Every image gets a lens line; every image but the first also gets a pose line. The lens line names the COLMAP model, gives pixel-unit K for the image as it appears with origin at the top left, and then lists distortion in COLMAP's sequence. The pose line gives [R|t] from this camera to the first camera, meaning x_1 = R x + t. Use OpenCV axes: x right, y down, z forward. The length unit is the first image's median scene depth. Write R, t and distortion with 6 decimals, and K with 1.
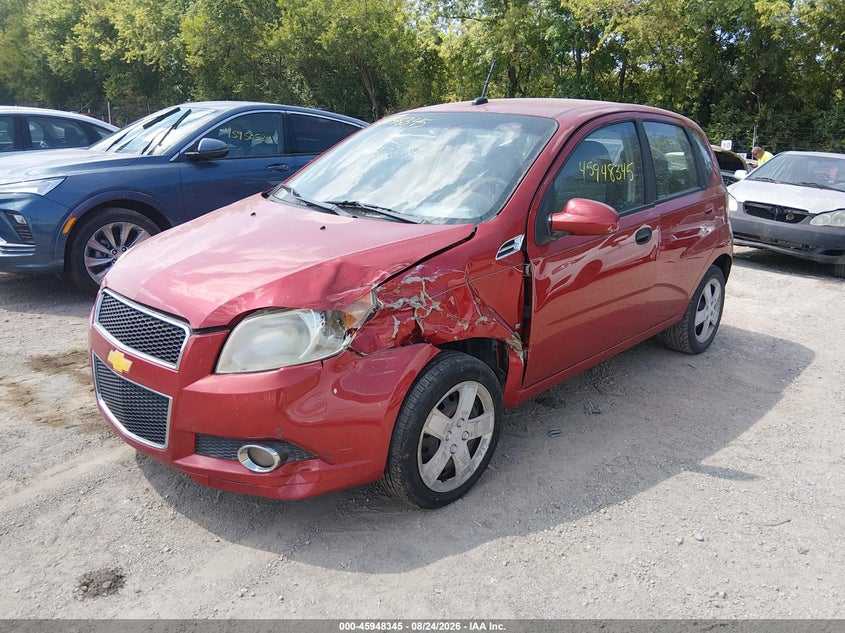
lens RADIAL K [[662.9, 0, 422.5], [0, 662.9, 316.5], [0, 0, 1]] dist [0.122872, -0.212762]
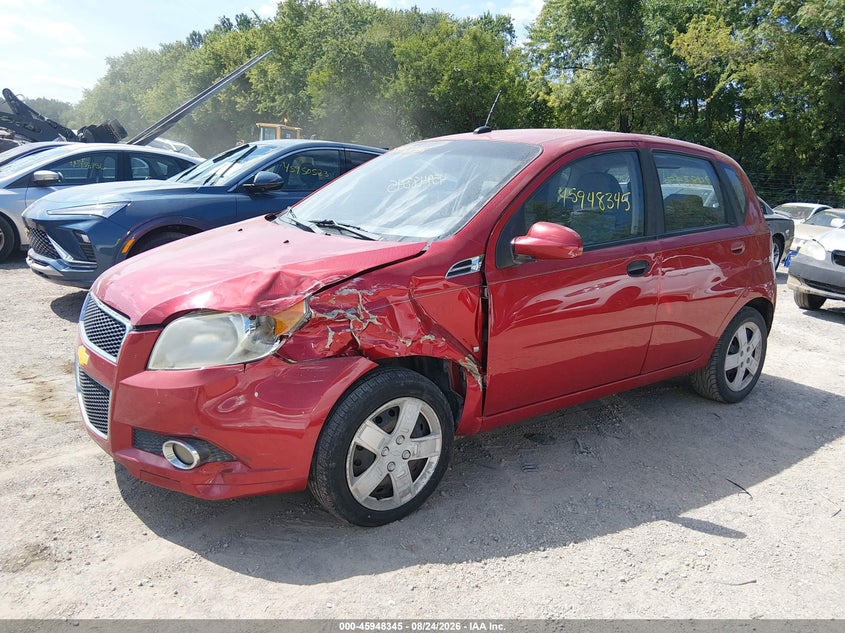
lens RADIAL K [[662.9, 0, 422.5], [0, 662.9, 316.5], [0, 0, 1]] dist [0.122872, -0.212762]
pose [[0.984343, 0.049377, -0.169207, 0.150764], [-0.061037, 0.996055, -0.064414, 0.022709], [0.165359, 0.073733, 0.983473, 0.014716]]
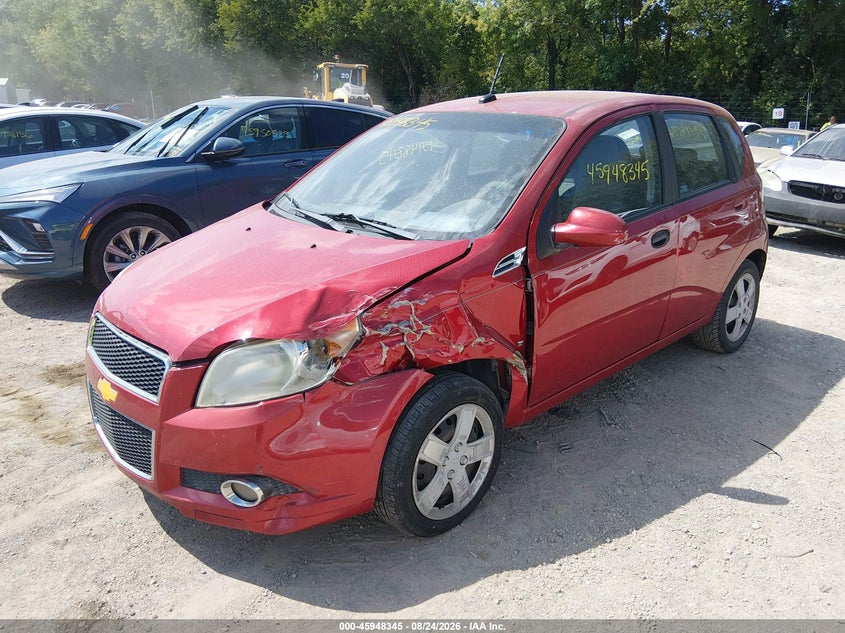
lens RADIAL K [[662.9, 0, 422.5], [0, 662.9, 316.5], [0, 0, 1]] dist [0.122872, -0.212762]
pose [[0.997584, -0.014414, -0.067960, 0.045342], [0.016728, 0.999295, 0.033608, -0.038311], [0.067428, -0.034664, 0.997122, 0.029588]]
